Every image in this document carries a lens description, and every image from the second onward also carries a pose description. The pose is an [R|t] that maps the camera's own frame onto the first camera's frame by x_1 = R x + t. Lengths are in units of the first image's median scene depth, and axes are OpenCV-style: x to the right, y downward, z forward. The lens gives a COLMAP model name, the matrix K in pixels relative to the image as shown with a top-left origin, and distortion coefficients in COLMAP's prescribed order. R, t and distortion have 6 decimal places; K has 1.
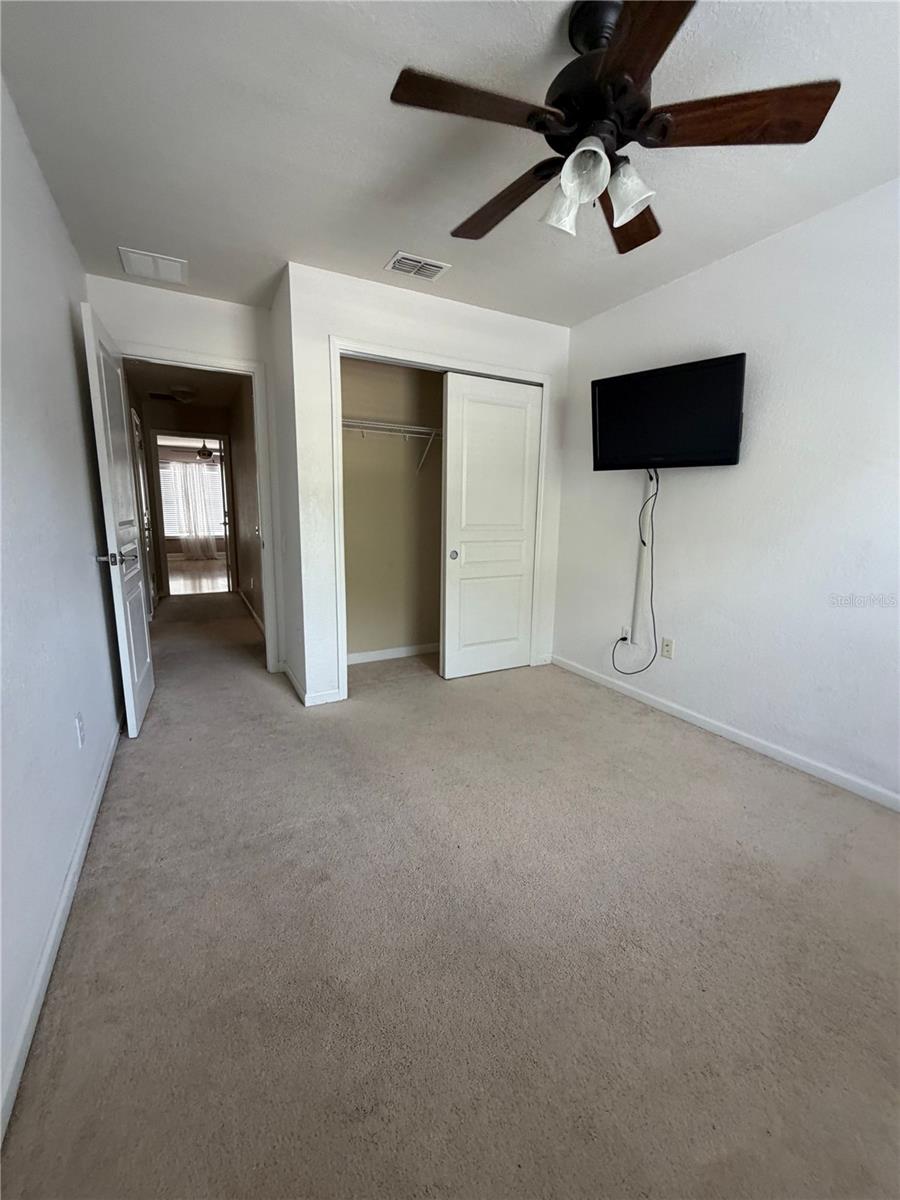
lens RADIAL K [[480.7, 0, 450.0], [0, 480.7, 596.5], [0, 0, 1]] dist [0.000512, 0.000117]
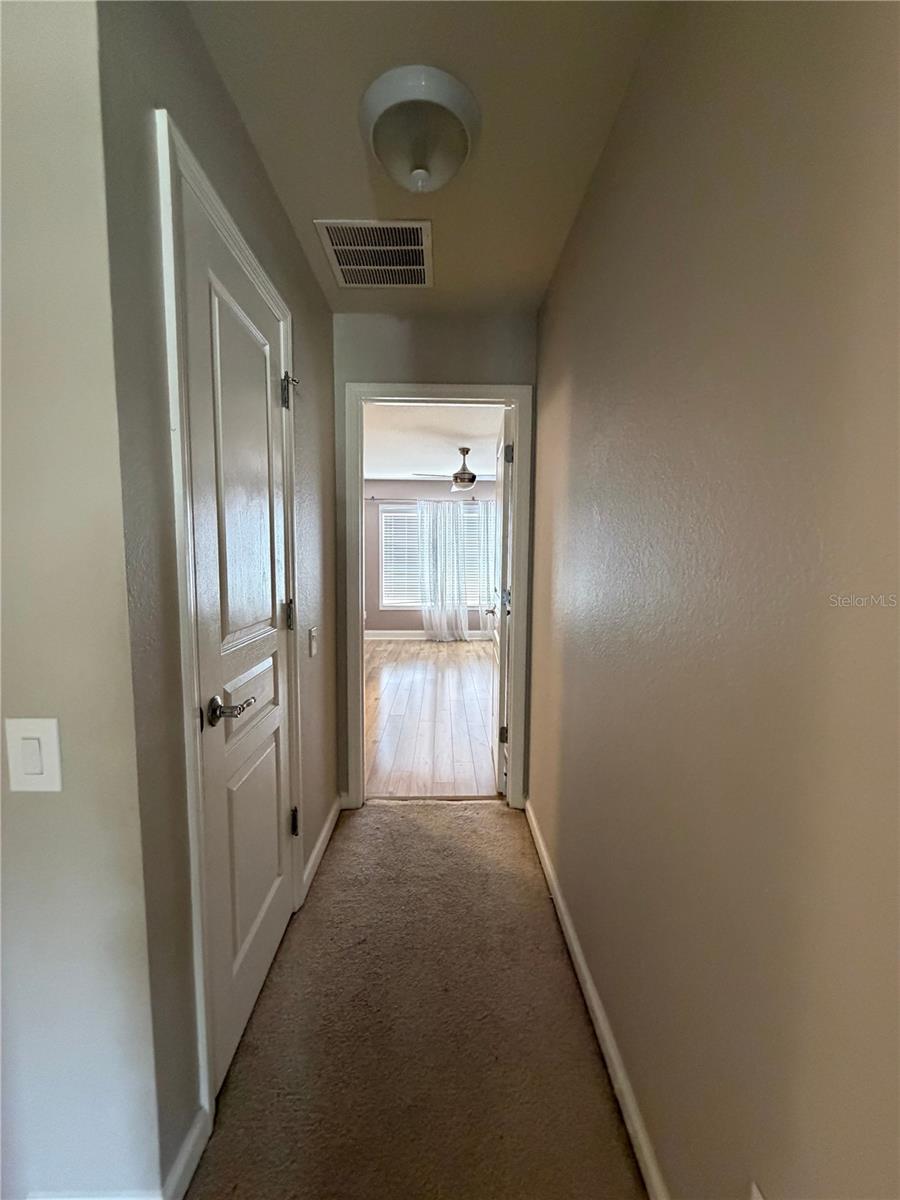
lens RADIAL K [[480.7, 0, 448.7], [0, 480.7, 598.5], [0, 0, 1]] dist [0.000512, 0.000117]
pose [[0.888352, 0.025460, -0.458456, -0.307045], [-0.068397, 0.994659, -0.077295, -0.127266], [0.454039, 0.100022, 0.885350, 0.590031]]
